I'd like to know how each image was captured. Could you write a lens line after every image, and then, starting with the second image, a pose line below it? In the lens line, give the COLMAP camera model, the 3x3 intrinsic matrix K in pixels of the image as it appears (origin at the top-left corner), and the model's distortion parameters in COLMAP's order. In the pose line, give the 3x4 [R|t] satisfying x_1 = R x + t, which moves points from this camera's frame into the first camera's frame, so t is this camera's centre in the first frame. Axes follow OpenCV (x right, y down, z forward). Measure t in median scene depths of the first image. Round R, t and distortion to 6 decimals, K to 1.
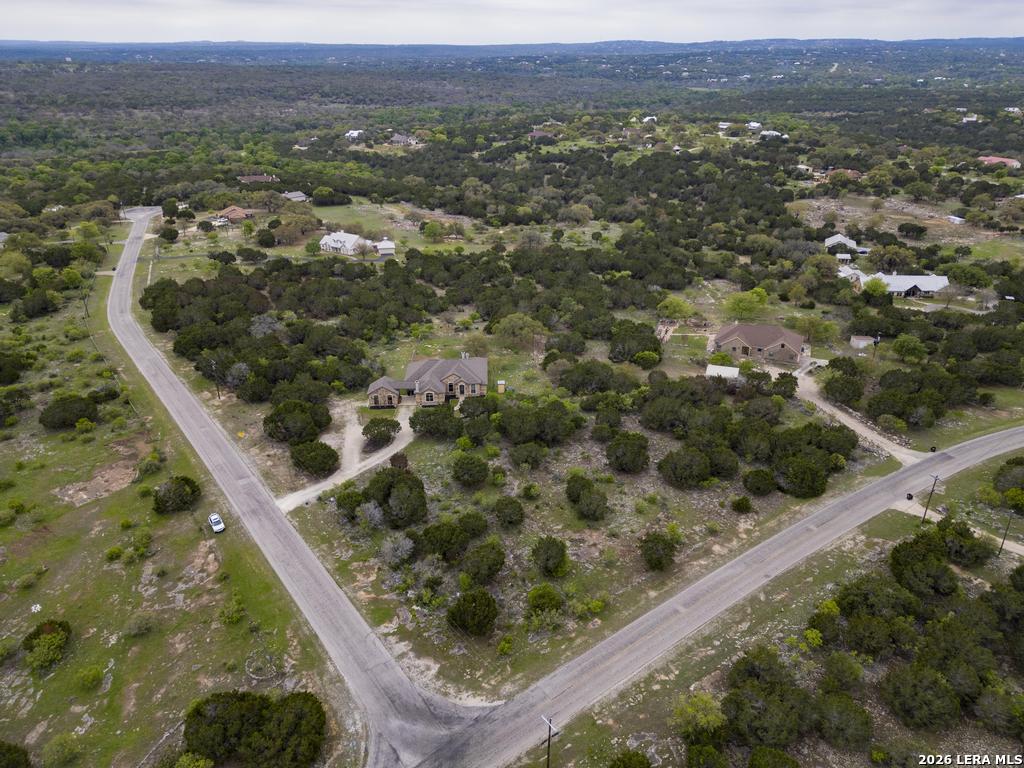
lens RADIAL K [[714.9, 0, 532.0], [0, 714.9, 354.8], [0, 0, 1]] dist [0.071492, -0.071692]
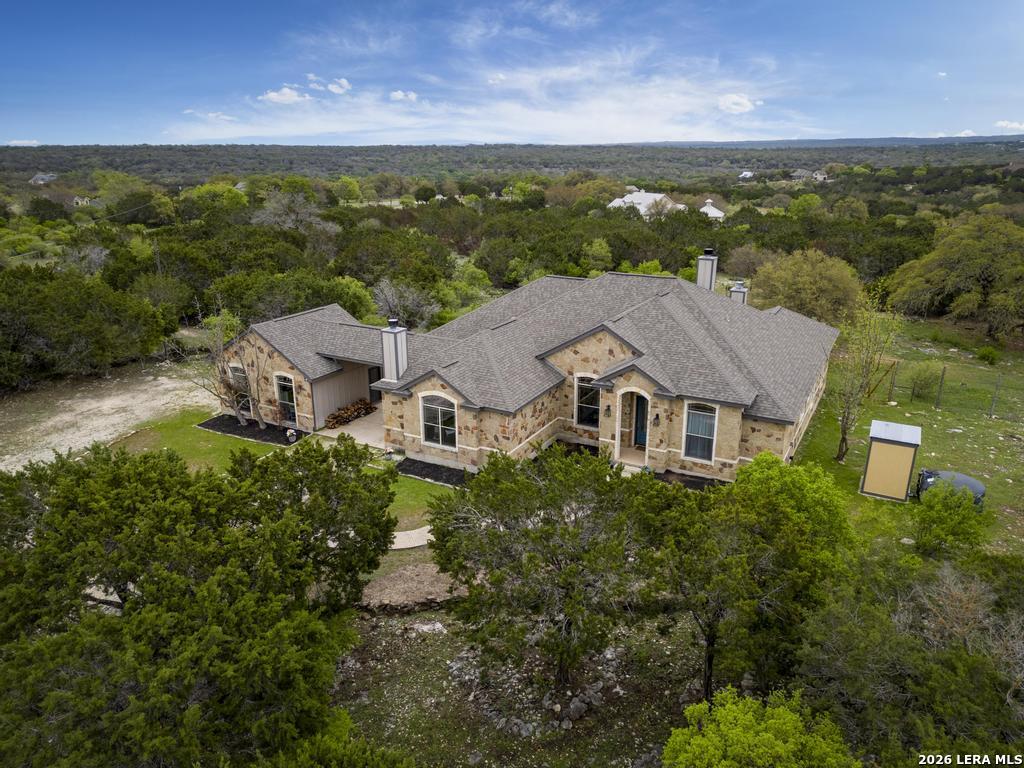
lens RADIAL K [[705.5, 0, 522.9], [0, 705.5, 385.2], [0, 0, 1]] dist [0.065602, -0.063747]
pose [[0.846275, 0.153214, -0.510239, -0.031433], [-0.196278, 0.980050, -0.031256, 0.046148], [0.495271, 0.126599, 0.859465, 0.768596]]
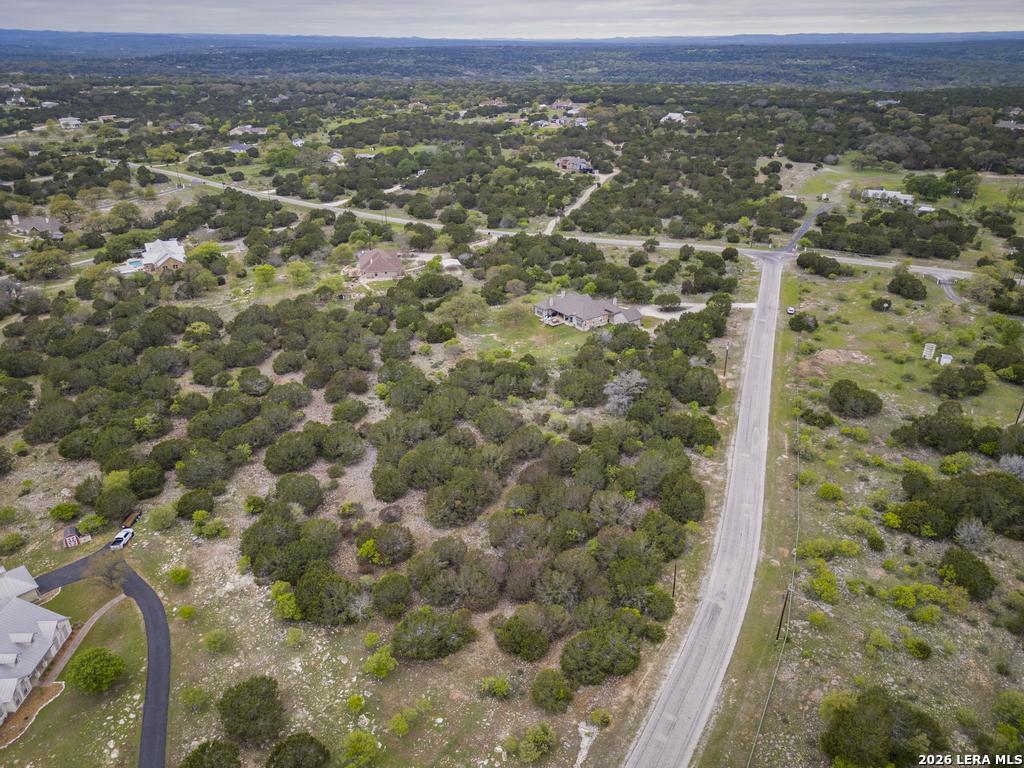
lens RADIAL K [[719.2, 0, 486.6], [0, 719.2, 367.5], [0, 0, 1]] dist [0.066848, -0.066531]
pose [[-0.517487, -0.349603, 0.781015, -1.011598], [0.333595, 0.758087, 0.560374, -0.624285], [-0.787986, 0.550529, -0.275674, 1.460676]]
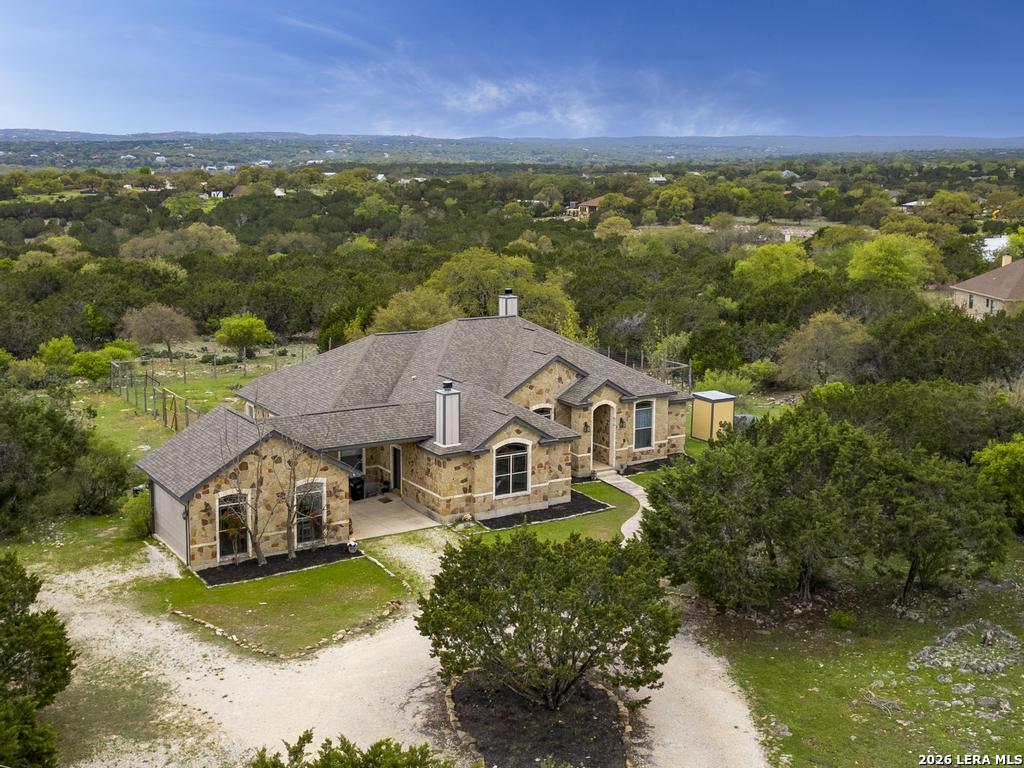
lens RADIAL K [[1224.7, 0, 512.0], [0, 1224.7, 384.0], [0, 0, 1]] dist [0.151584, -0.497096]
pose [[0.879808, -0.092486, 0.466245, -0.258511], [0.189061, 0.968049, -0.164735, 0.080571], [-0.436112, 0.233084, 0.869182, 0.648216]]
